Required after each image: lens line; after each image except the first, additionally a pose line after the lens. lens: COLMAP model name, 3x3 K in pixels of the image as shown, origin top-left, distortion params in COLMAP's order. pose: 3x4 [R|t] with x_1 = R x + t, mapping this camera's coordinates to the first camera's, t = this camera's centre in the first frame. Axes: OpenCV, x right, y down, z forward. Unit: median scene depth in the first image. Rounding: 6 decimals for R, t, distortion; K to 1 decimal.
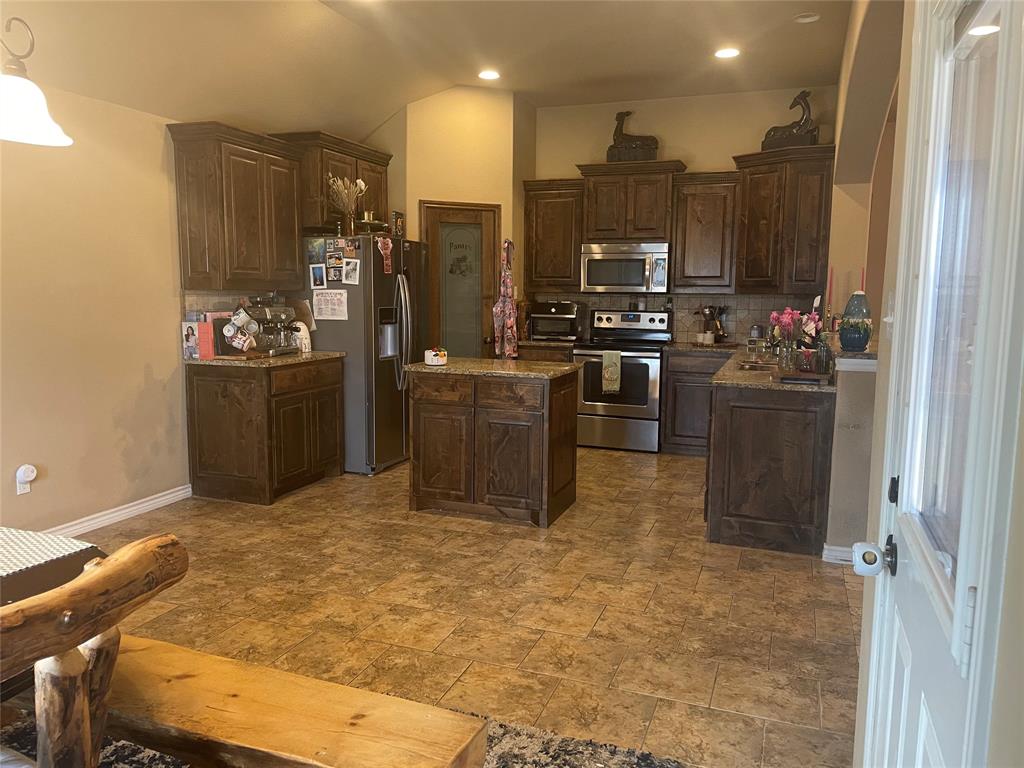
lens RADIAL K [[770.0, 0, 509.6], [0, 770.0, 379.1], [0, 0, 1]] dist [0.087291, -0.109669]
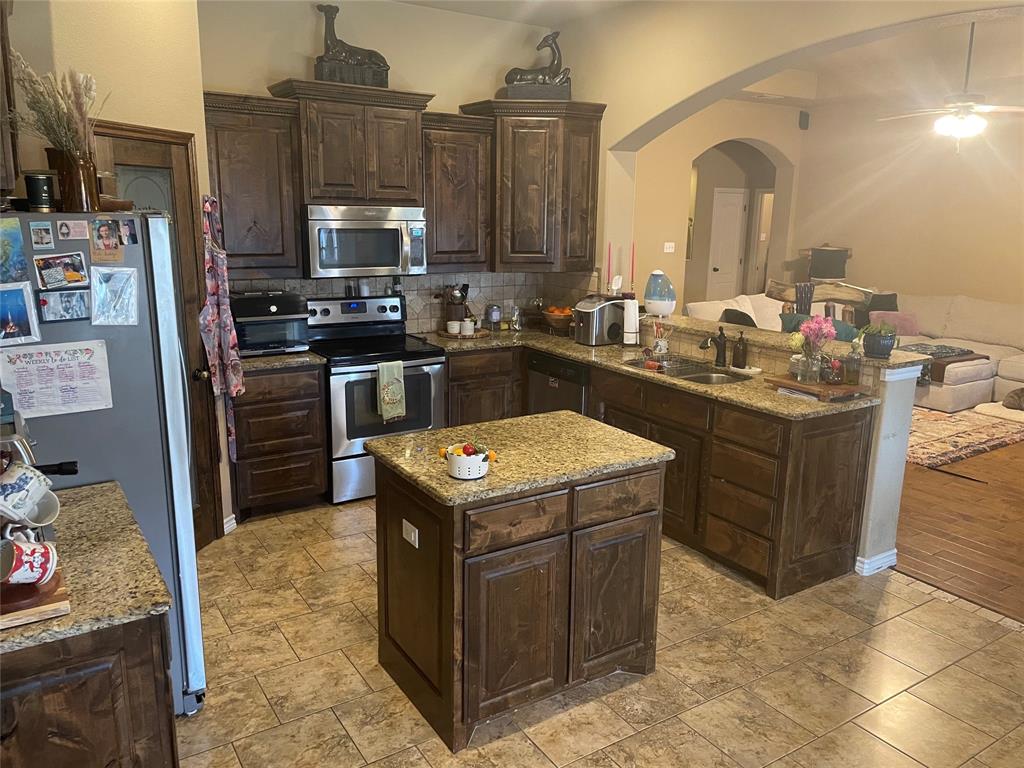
lens RADIAL K [[770.0, 0, 513.1], [0, 770.0, 375.1], [0, 0, 1]] dist [0.087291, -0.109669]
pose [[0.596360, -0.170637, 0.784371, -0.411285], [0.086421, 0.985114, 0.148602, -0.138676], [-0.798052, -0.020834, 0.602229, 0.552876]]
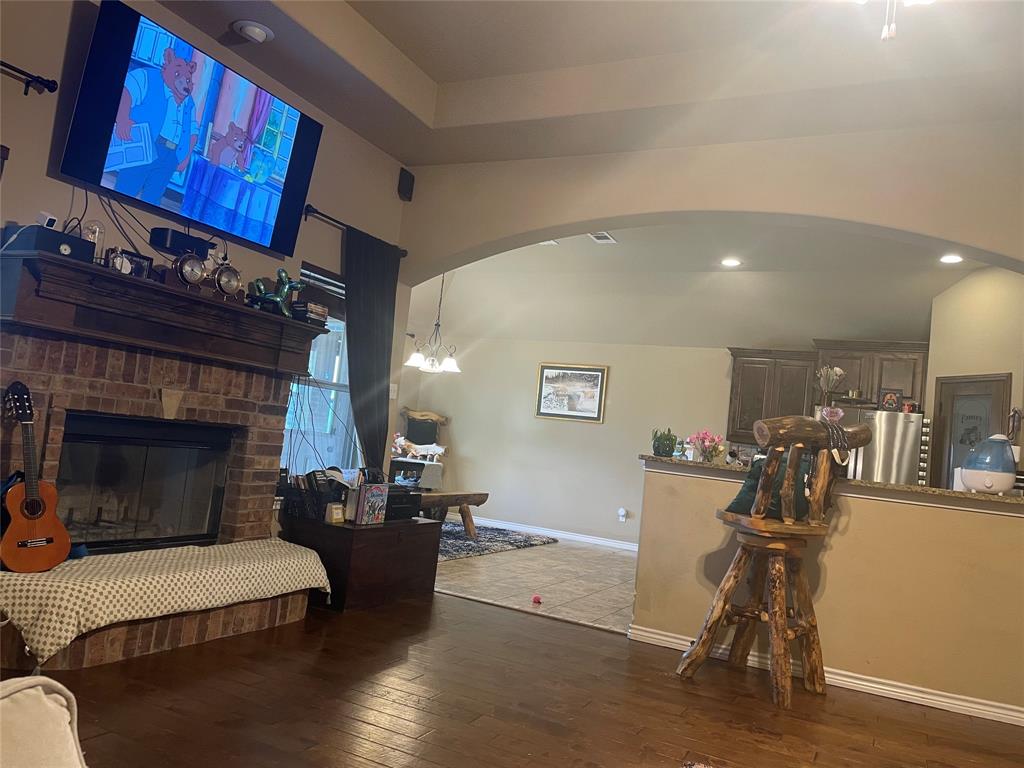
lens RADIAL K [[770.0, 0, 514.1], [0, 770.0, 382.9], [0, 0, 1]] dist [0.087291, -0.109669]
pose [[-0.104626, -0.101223, -0.989347, 1.182778], [-0.228716, 0.970591, -0.075117, -0.002437], [0.967855, 0.218420, -0.124700, 0.628640]]
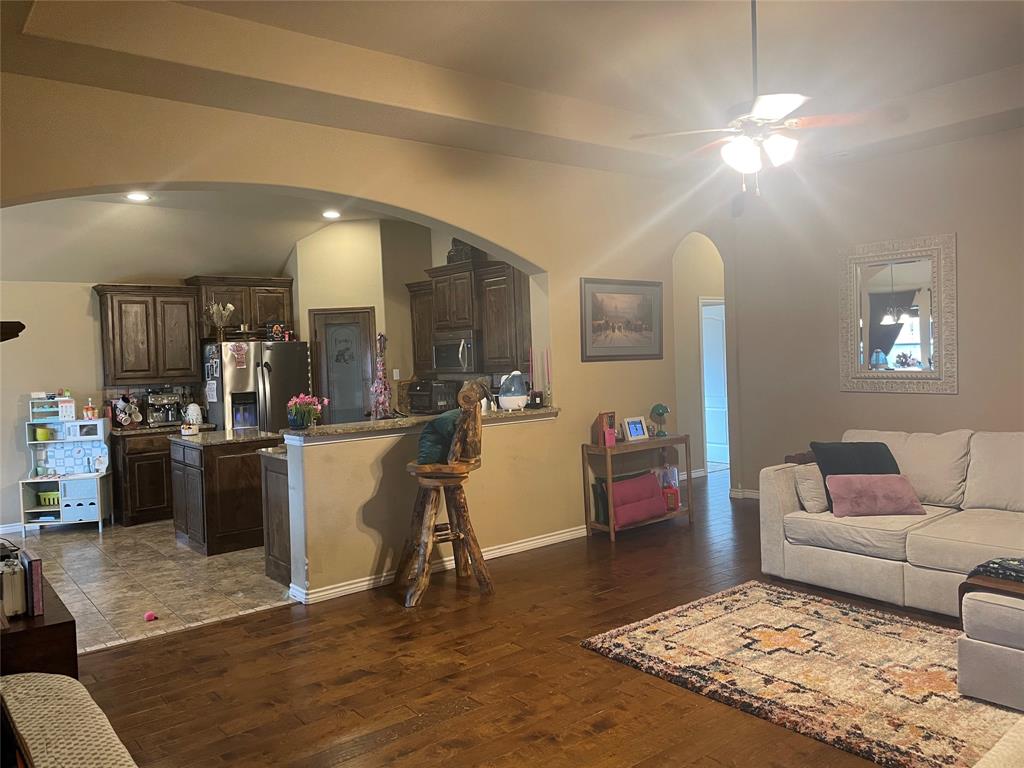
lens RADIAL K [[770.0, 0, 515.0], [0, 770.0, 368.4], [0, 0, 1]] dist [0.087291, -0.109669]
pose [[0.854737, -0.032449, -0.518046, 0.988368], [-0.015958, 0.995930, -0.088711, -0.019181], [0.518815, 0.084091, 0.850740, 0.063108]]
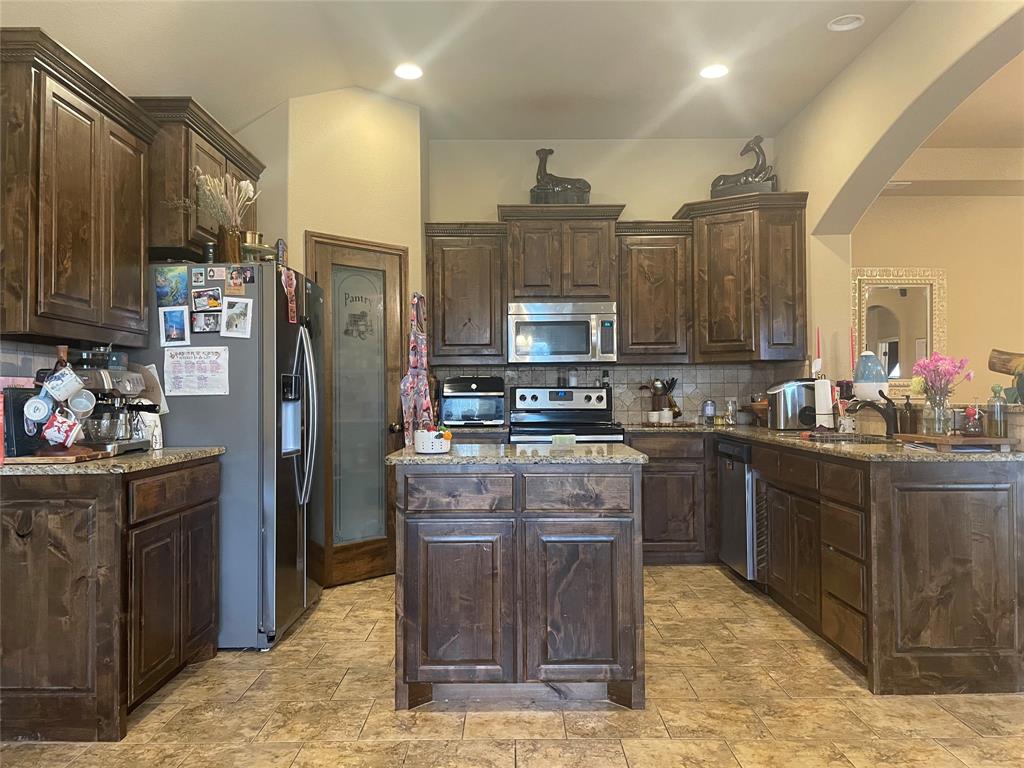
lens RADIAL K [[770.0, 0, 519.4], [0, 770.0, 376.4], [0, 0, 1]] dist [0.087291, -0.109669]
pose [[0.933686, -0.007632, 0.358010, -0.212879], [0.058626, 0.989541, -0.131801, 0.004907], [-0.353260, 0.144050, 0.924368, 0.334506]]
